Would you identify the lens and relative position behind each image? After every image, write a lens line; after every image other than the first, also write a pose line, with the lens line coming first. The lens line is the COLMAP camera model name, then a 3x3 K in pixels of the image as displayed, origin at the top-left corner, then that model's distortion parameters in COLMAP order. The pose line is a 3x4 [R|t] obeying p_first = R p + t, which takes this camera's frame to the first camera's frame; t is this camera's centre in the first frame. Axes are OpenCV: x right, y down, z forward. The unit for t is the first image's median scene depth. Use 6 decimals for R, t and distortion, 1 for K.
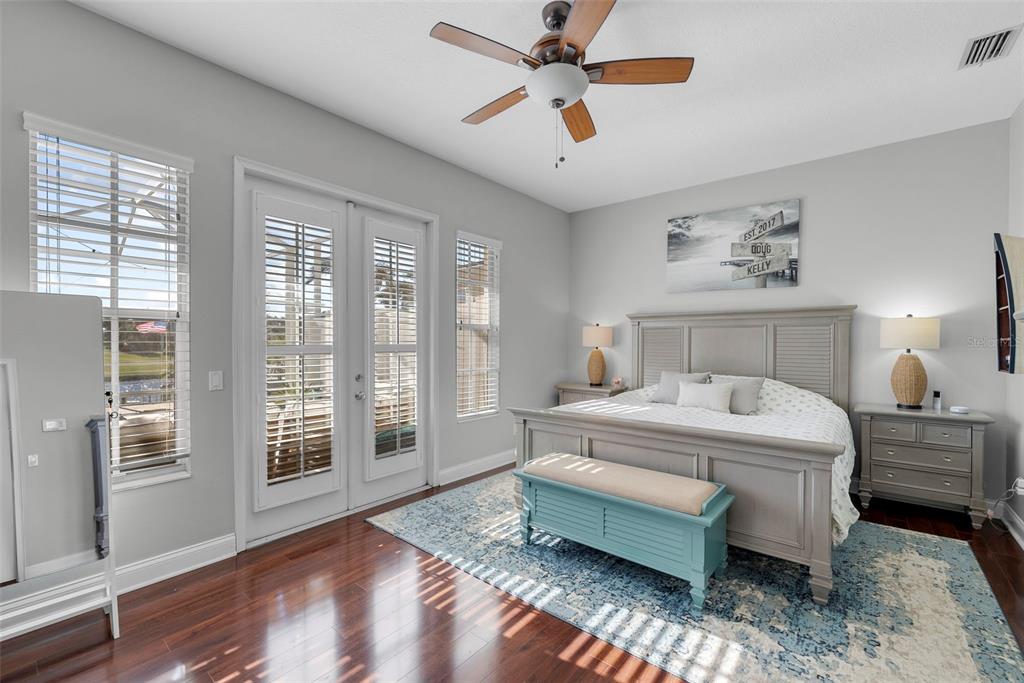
lens RADIAL K [[427.1, 0, 516.1], [0, 427.1, 347.5], [0, 0, 1]] dist [-0.002823, -0.000300]
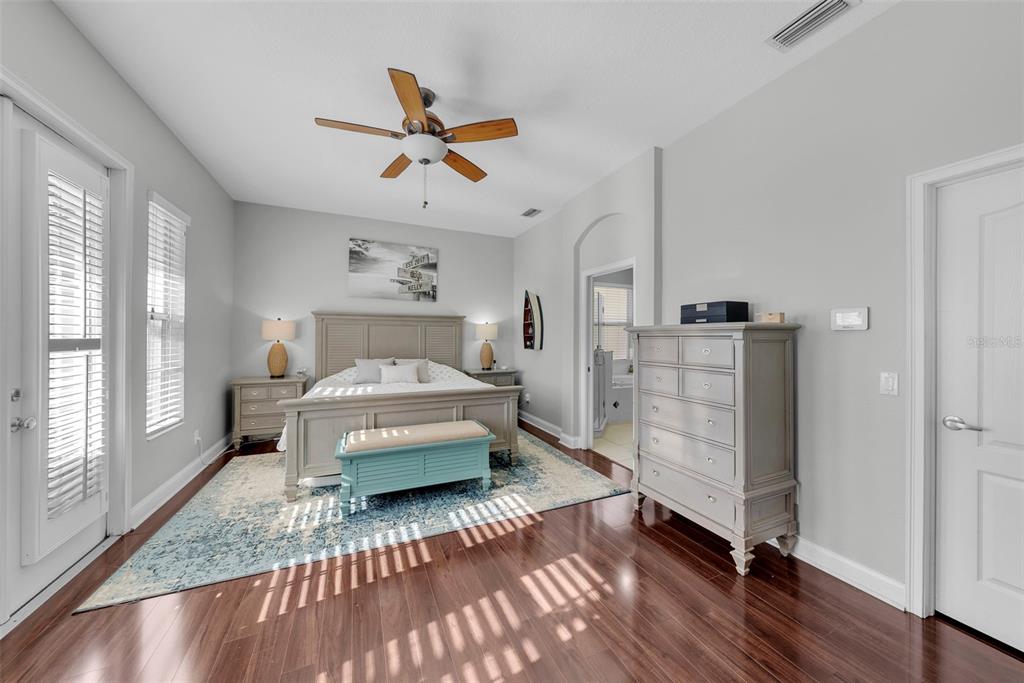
lens RADIAL K [[350.2, 0, 514.8], [0, 350.2, 334.4], [0, 0, 1]] dist [-0.001884, -0.000315]
pose [[0.446438, 0.006845, 0.894788, -0.488822], [0.008332, 0.999896, -0.011806, -0.001256], [-0.894776, 0.012726, 0.446334, 0.156497]]
